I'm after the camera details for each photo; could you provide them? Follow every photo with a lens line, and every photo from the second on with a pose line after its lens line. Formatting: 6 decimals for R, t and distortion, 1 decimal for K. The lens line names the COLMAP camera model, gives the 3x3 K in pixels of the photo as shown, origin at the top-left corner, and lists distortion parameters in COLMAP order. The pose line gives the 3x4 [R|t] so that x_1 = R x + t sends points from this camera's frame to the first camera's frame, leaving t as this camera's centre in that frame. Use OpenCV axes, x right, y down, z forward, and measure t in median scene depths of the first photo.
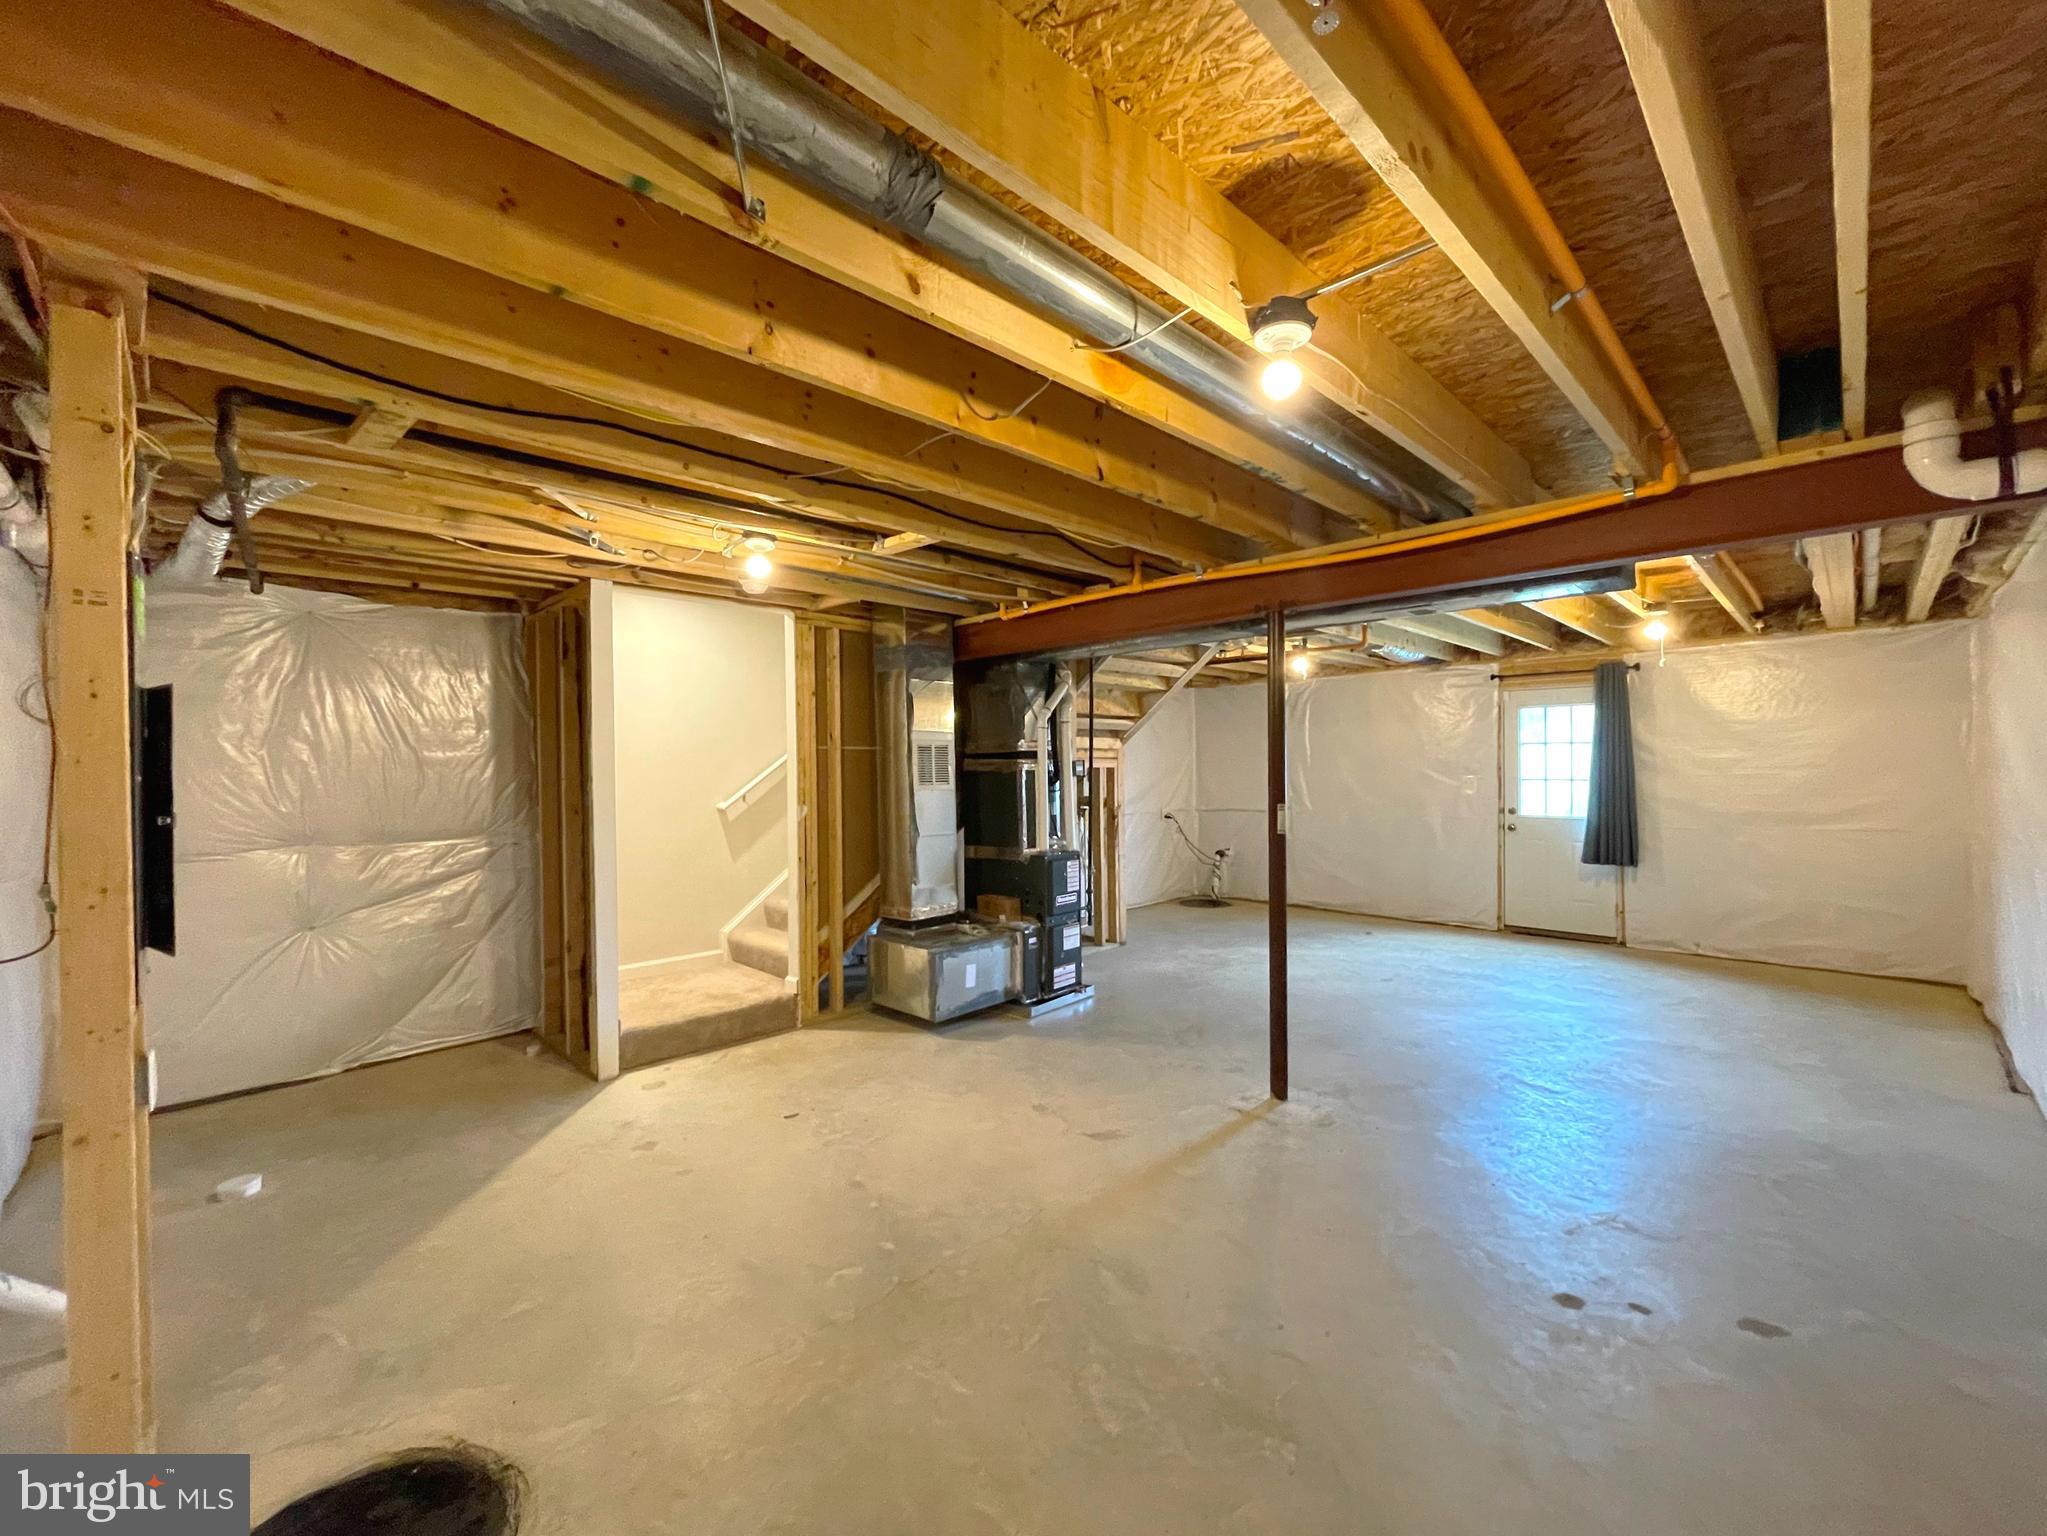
lens RADIAL K [[834.1, 0, 1025.0], [0, 834.1, 762.2], [0, 0, 1]] dist [0.000194, -0.000078]
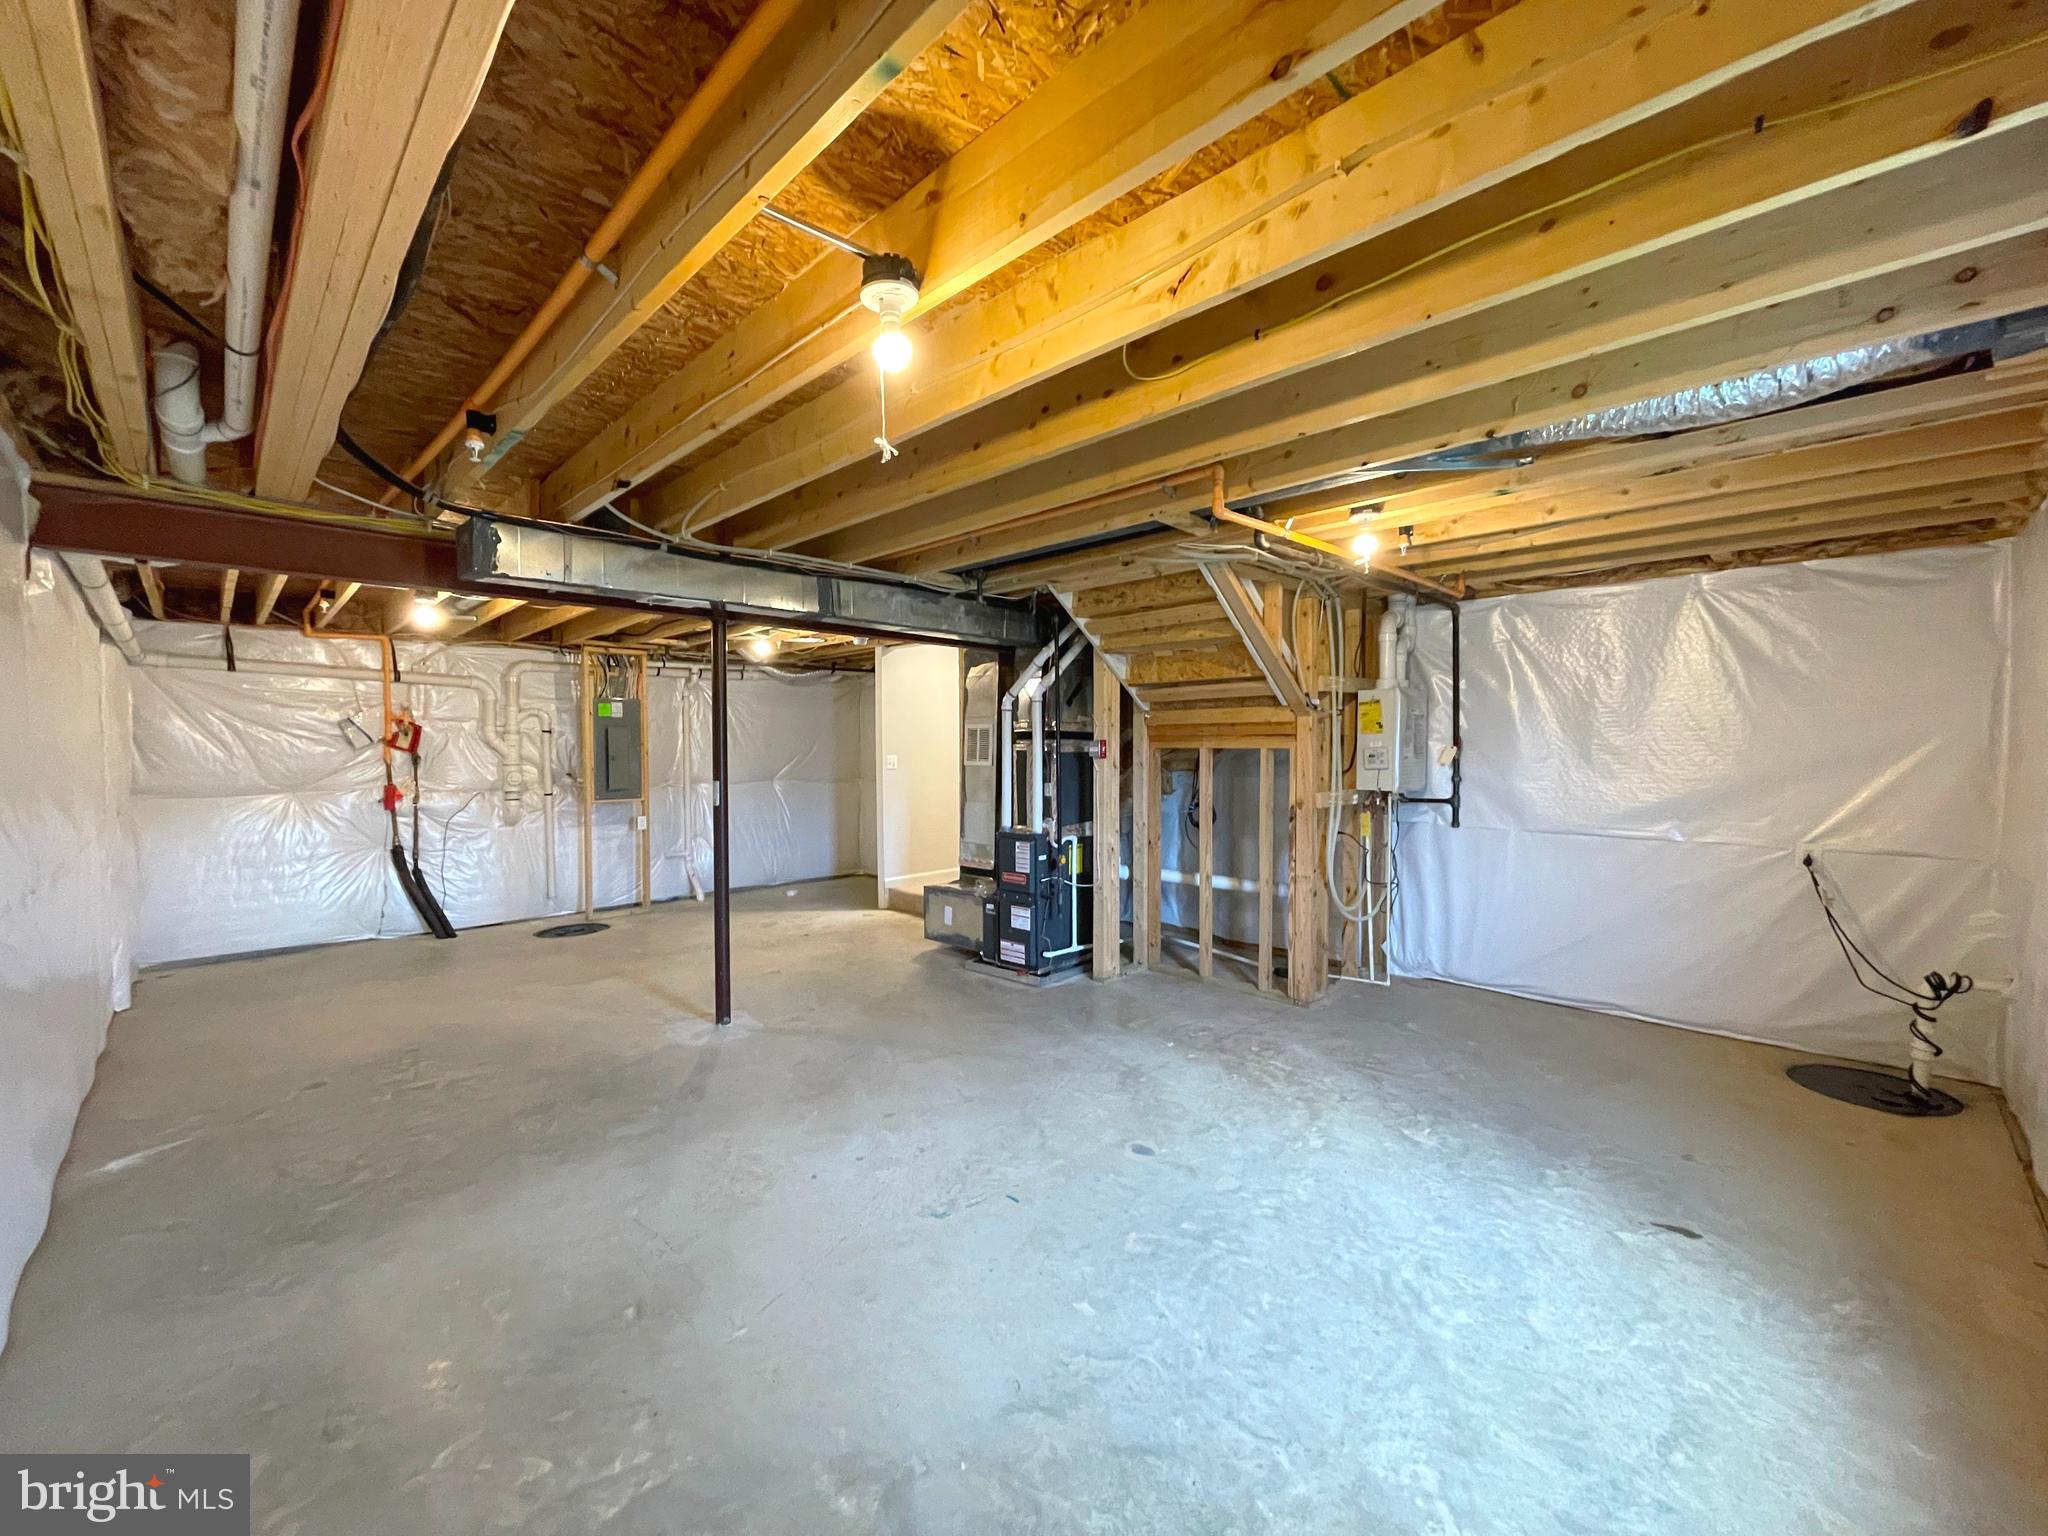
lens RADIAL K [[834.5, 0, 1025.5], [0, 834.5, 762.2], [0, 0, 1]] dist [0.000194, -0.000078]
pose [[-0.028528, 0.015673, -0.999470, 1.065235], [-0.000441, 0.999877, 0.015692, 0.007877], [0.999593, 0.000888, -0.028518, 1.047518]]
